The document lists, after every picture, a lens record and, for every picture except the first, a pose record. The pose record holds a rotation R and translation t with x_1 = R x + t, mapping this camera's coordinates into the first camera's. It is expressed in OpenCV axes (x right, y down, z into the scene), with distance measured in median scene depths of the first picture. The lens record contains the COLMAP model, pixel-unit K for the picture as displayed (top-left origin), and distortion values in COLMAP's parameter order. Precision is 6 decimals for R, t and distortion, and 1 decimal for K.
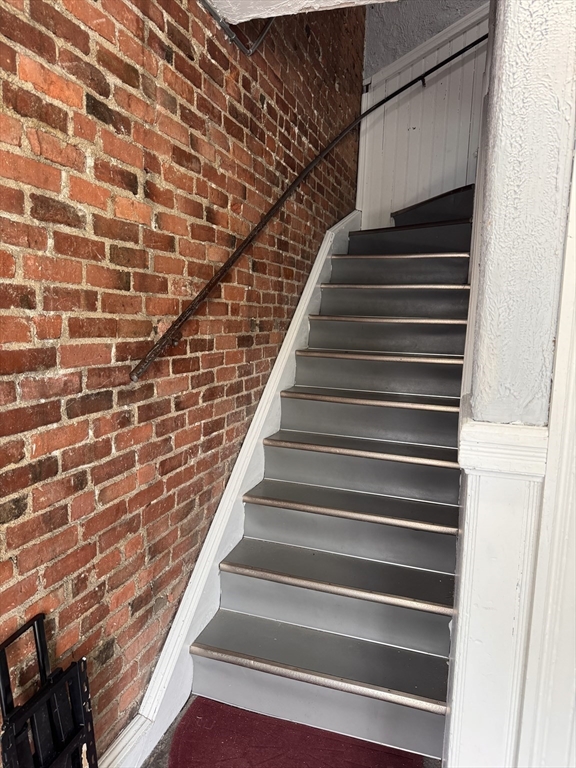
lens RADIAL K [[547.6, 0, 286.7], [0, 547.6, 382.3], [0, 0, 1]] dist [0.020246, -0.022723]
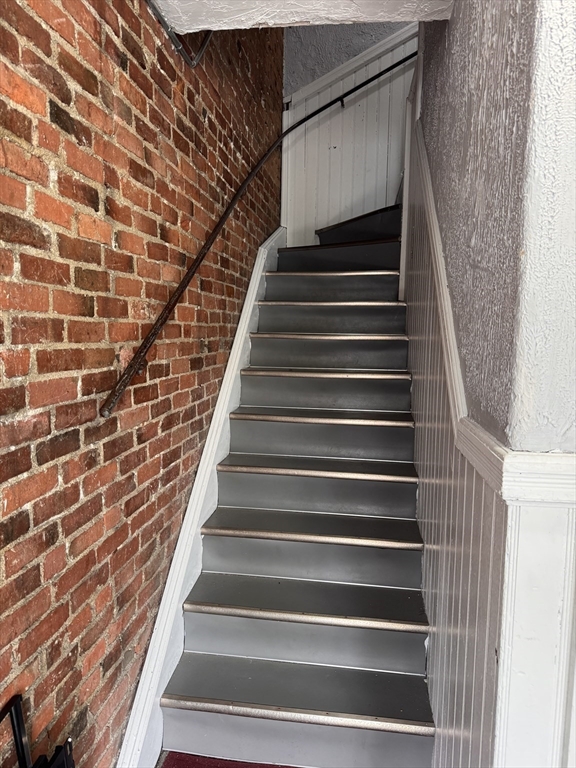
lens RADIAL K [[547.6, 0, 288.2], [0, 547.6, 383.4], [0, 0, 1]] dist [0.020246, -0.022723]
pose [[0.983826, -0.036069, 0.175458, -0.119989], [0.039495, 0.999091, -0.016068, -0.027196], [-0.174719, 0.022738, 0.984356, 0.049342]]
